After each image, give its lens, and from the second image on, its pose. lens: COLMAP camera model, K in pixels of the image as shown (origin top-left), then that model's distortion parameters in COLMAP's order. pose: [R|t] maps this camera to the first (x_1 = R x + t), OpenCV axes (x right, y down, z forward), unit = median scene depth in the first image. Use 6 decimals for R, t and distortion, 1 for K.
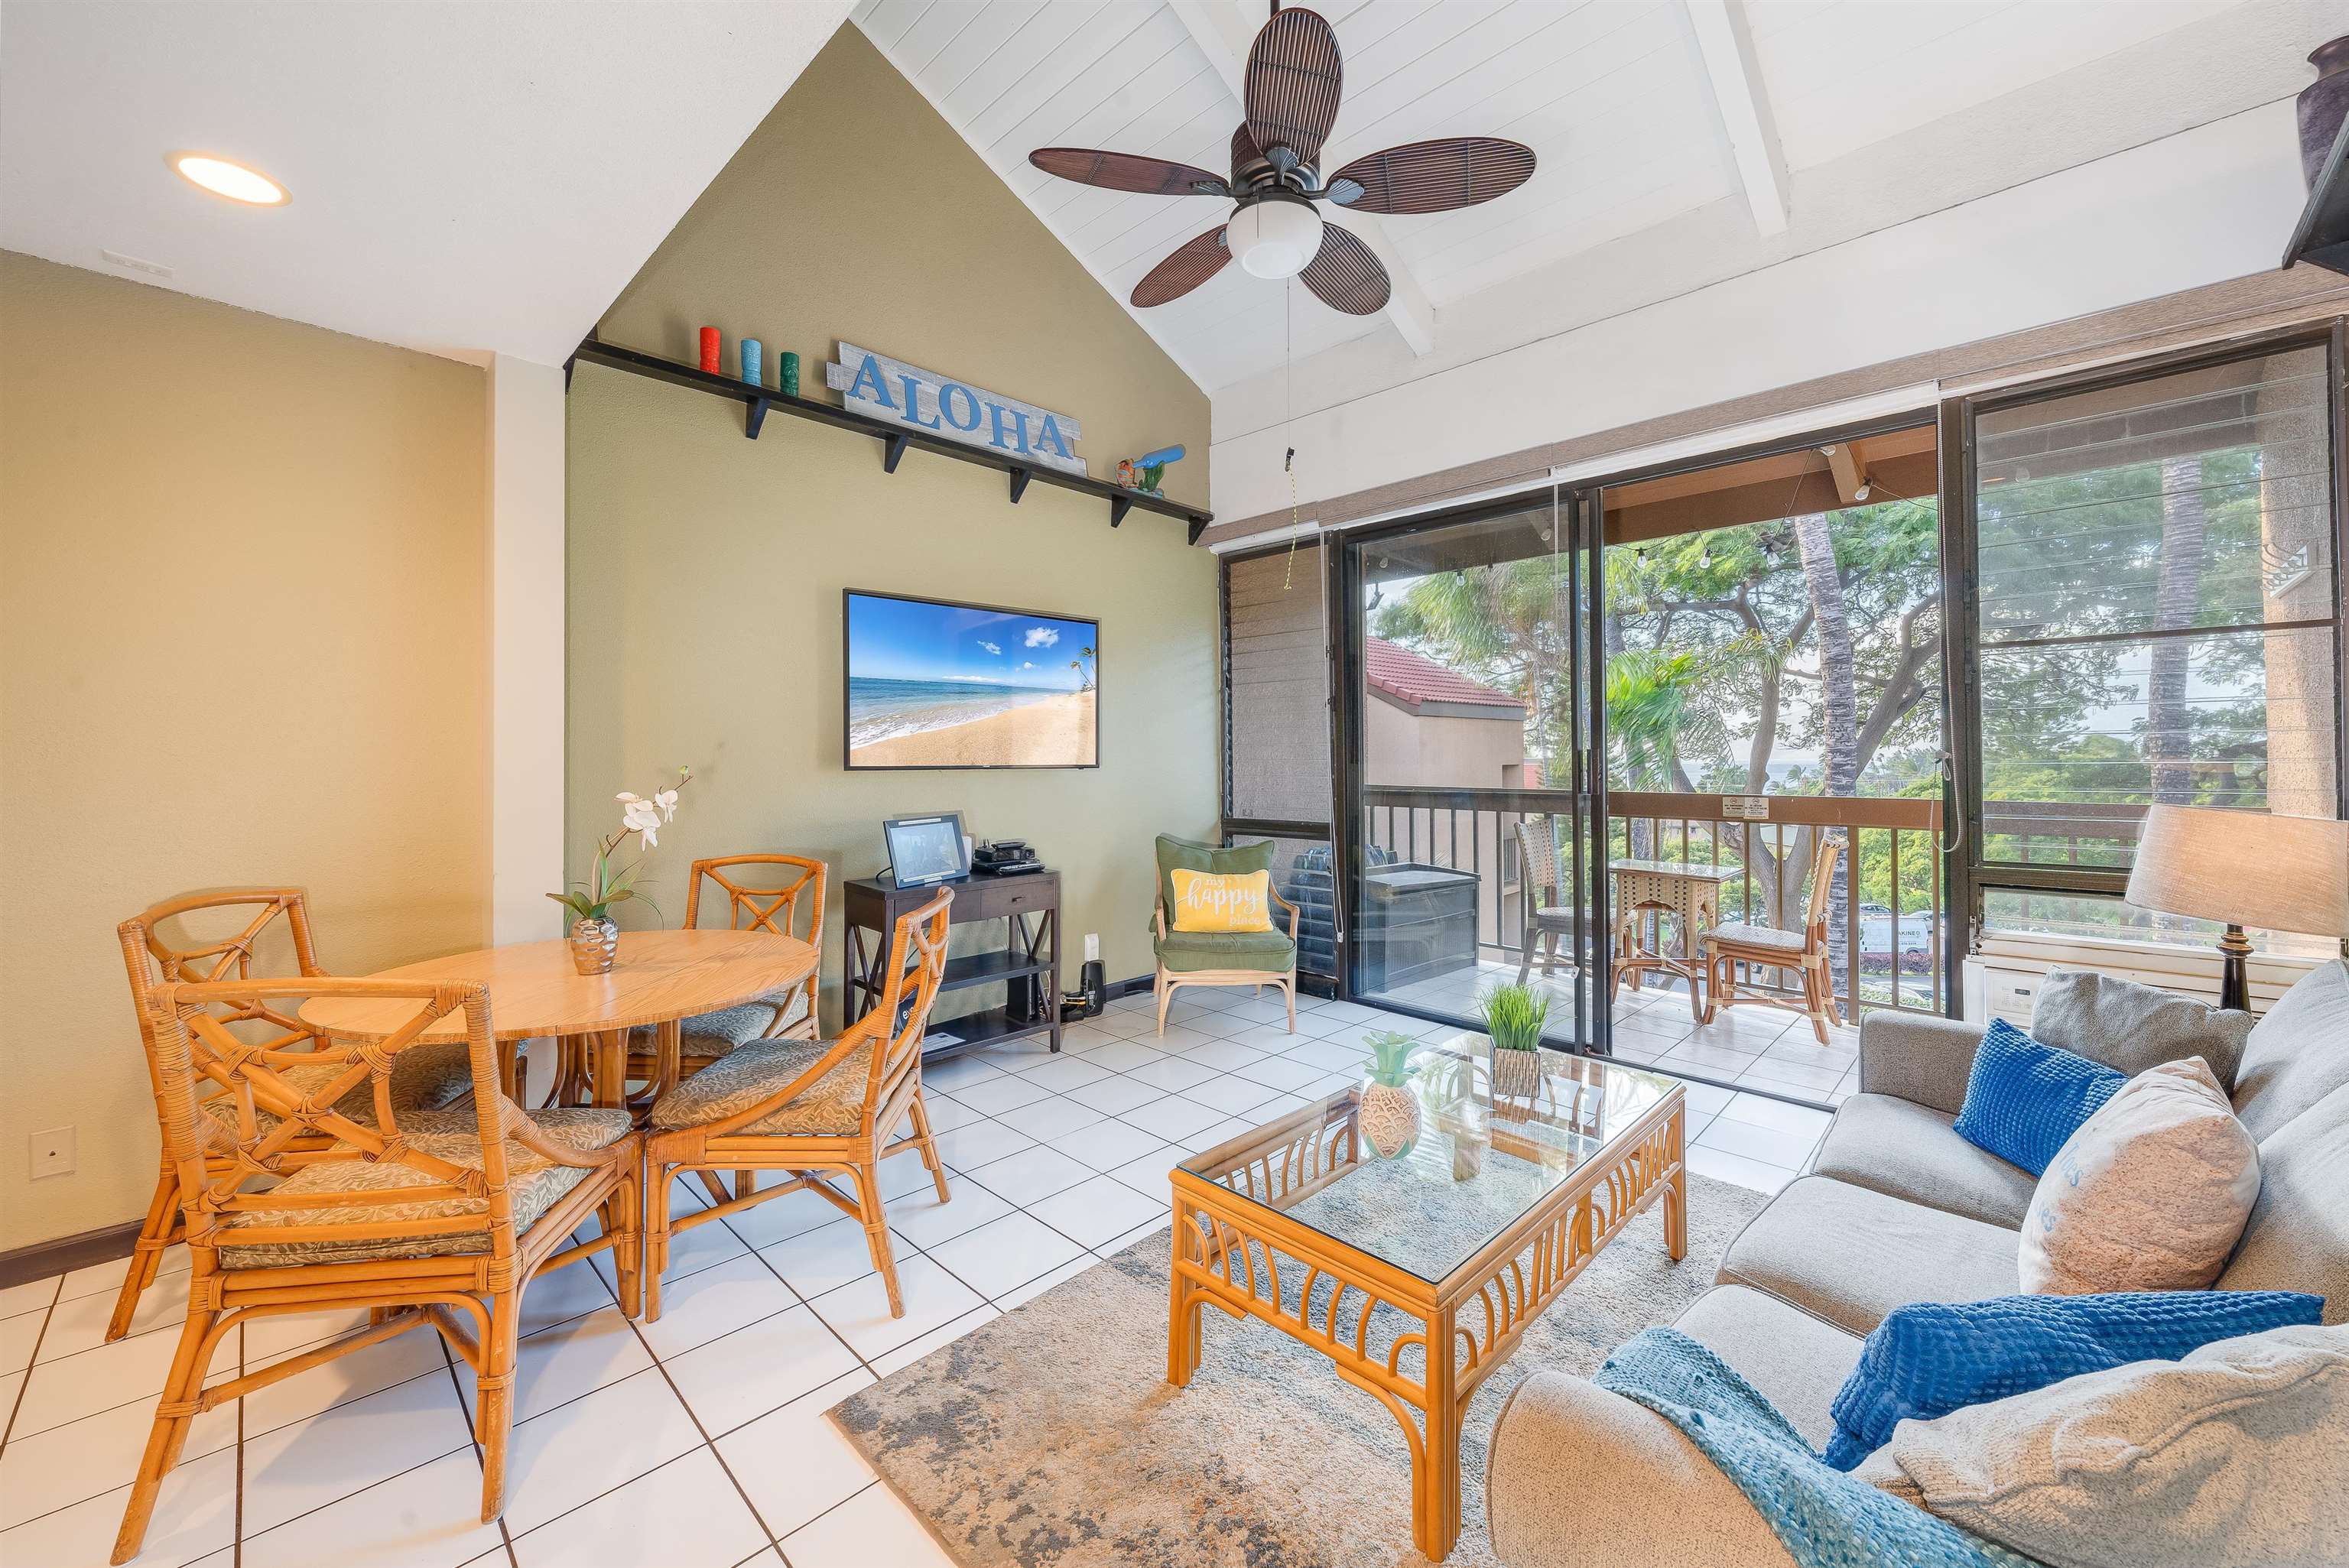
lens RADIAL K [[946.4, 0, 1219.0], [0, 946.4, 752.3], [0, 0, 1]] dist [0.003489, 0.000391]
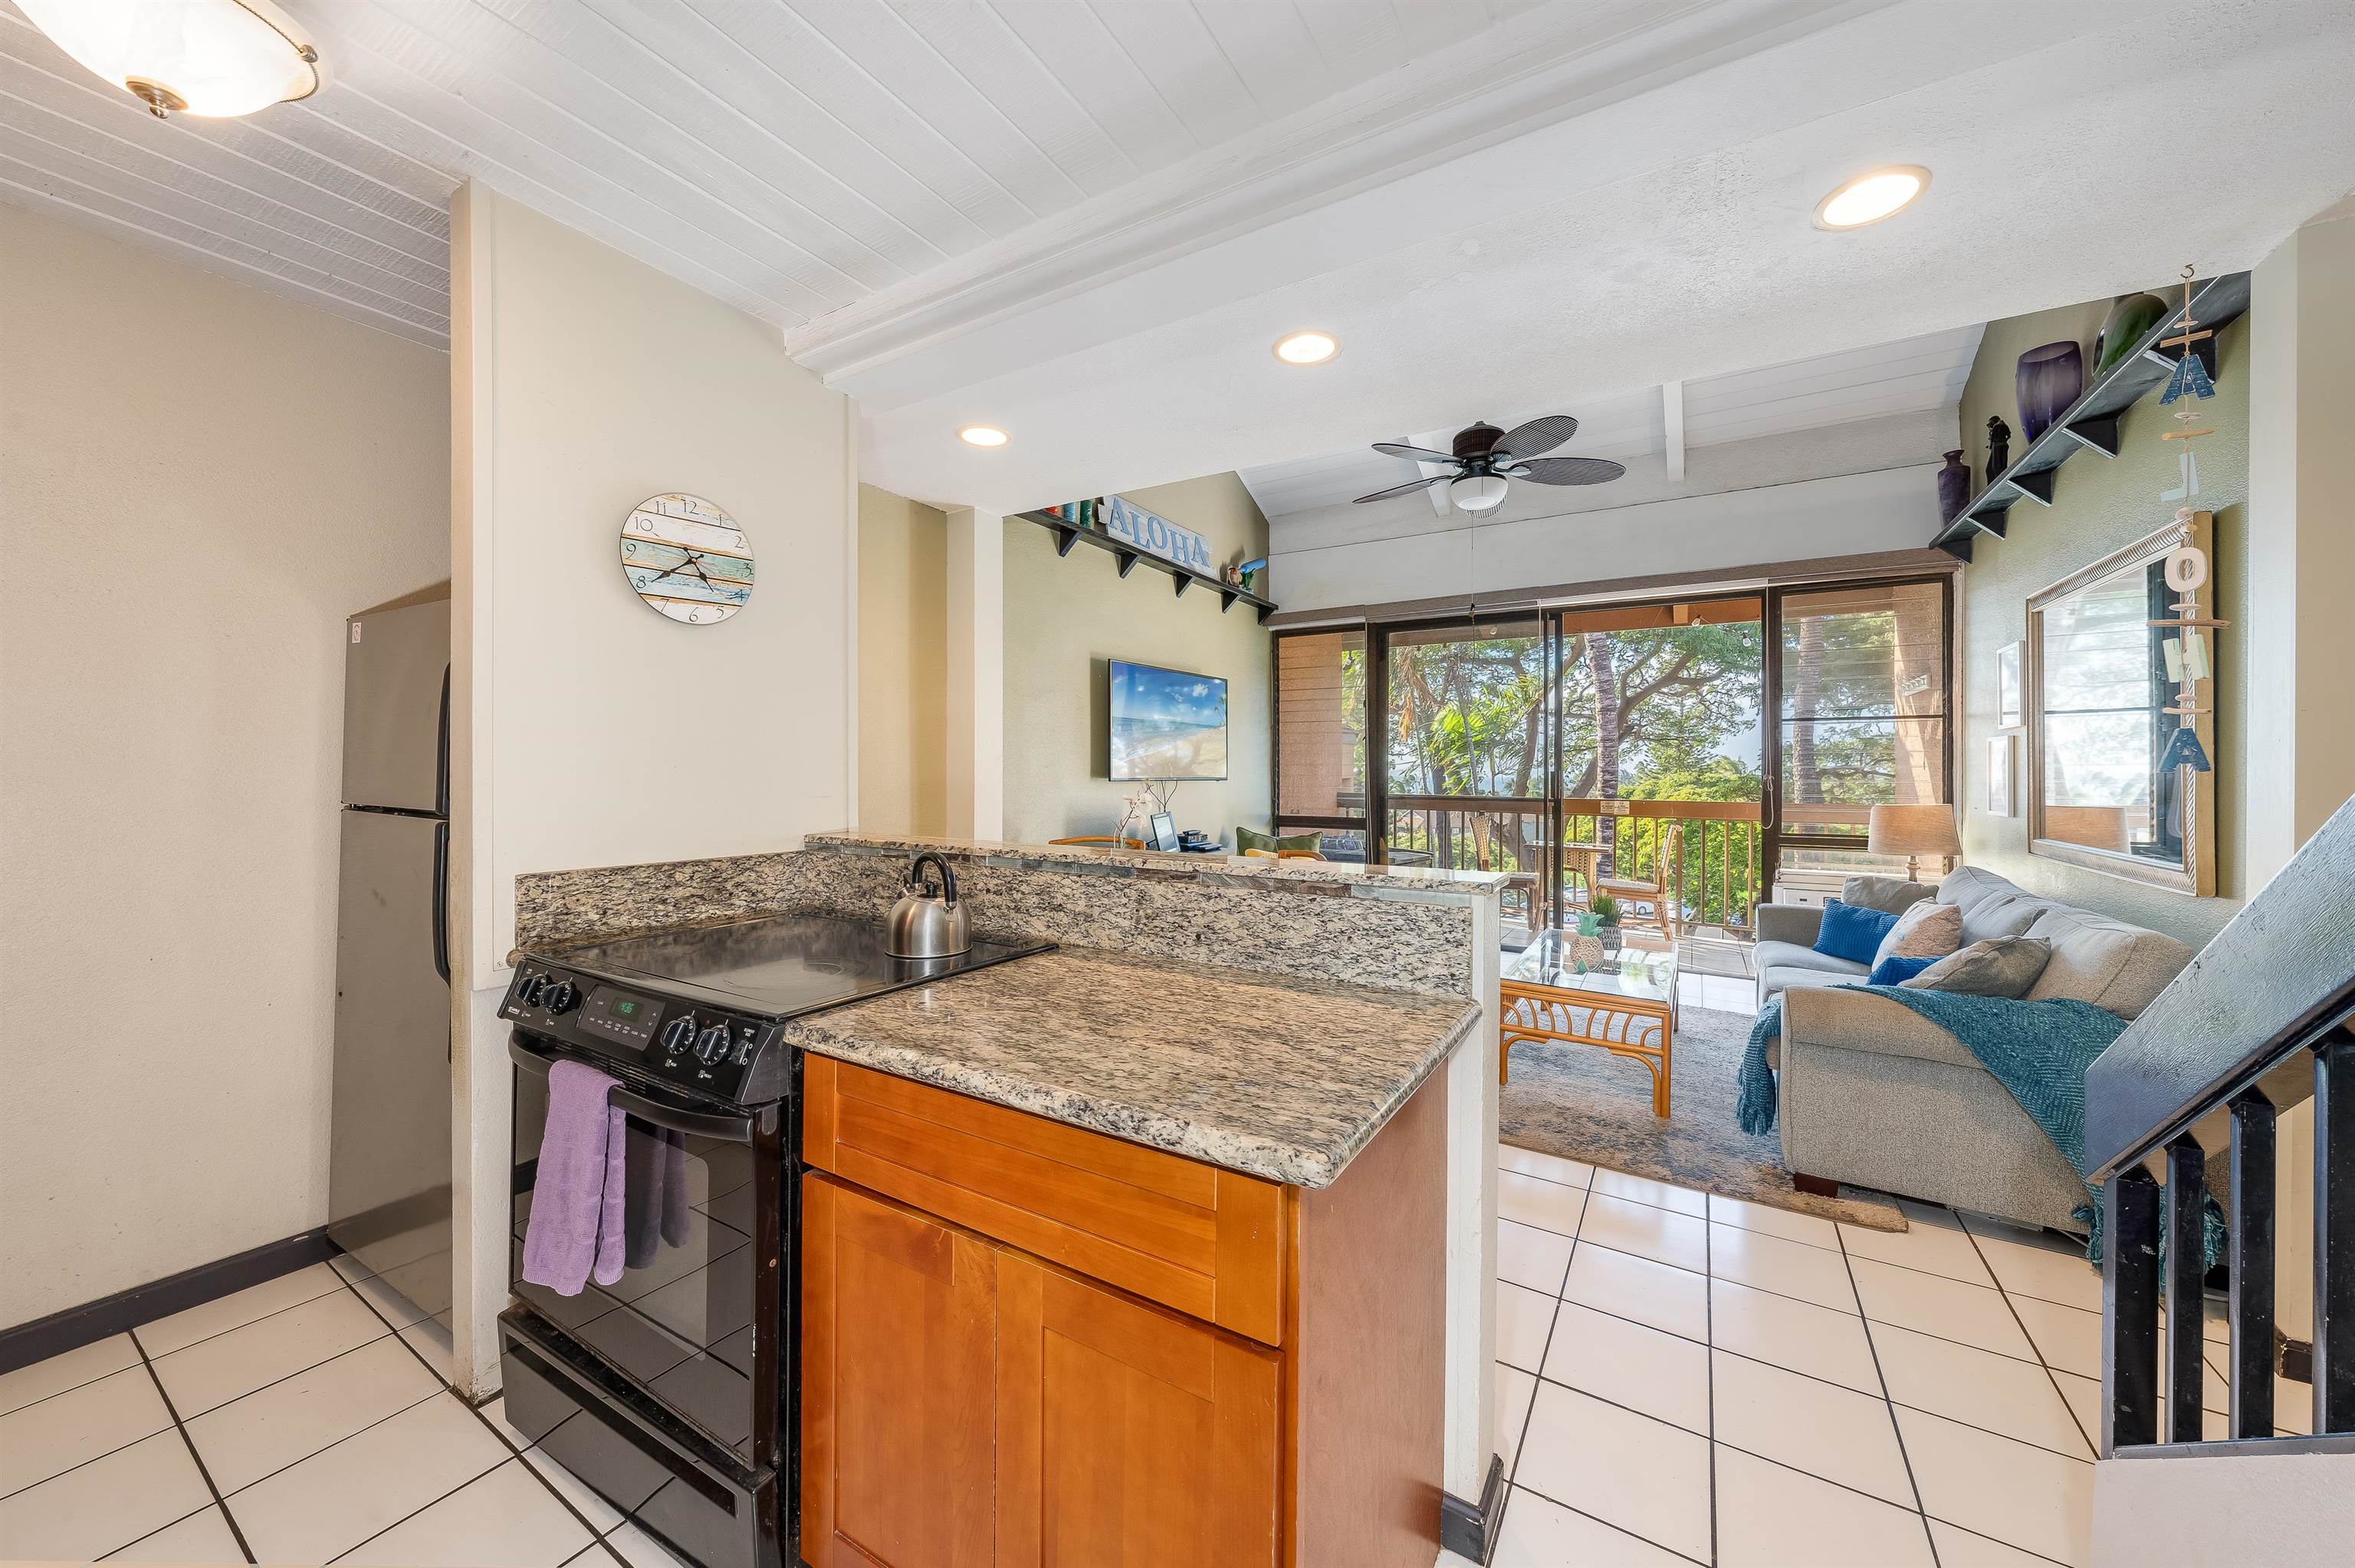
lens RADIAL K [[818.3, 0, 1208.1], [0, 818.3, 773.2], [0, 0, 1]] dist [0.000700, -0.000108]
pose [[0.981091, 0.009801, 0.193298, -0.438185], [-0.011438, 0.999908, 0.007357, -0.002341], [-0.193208, -0.009429, 0.981113, -0.262602]]
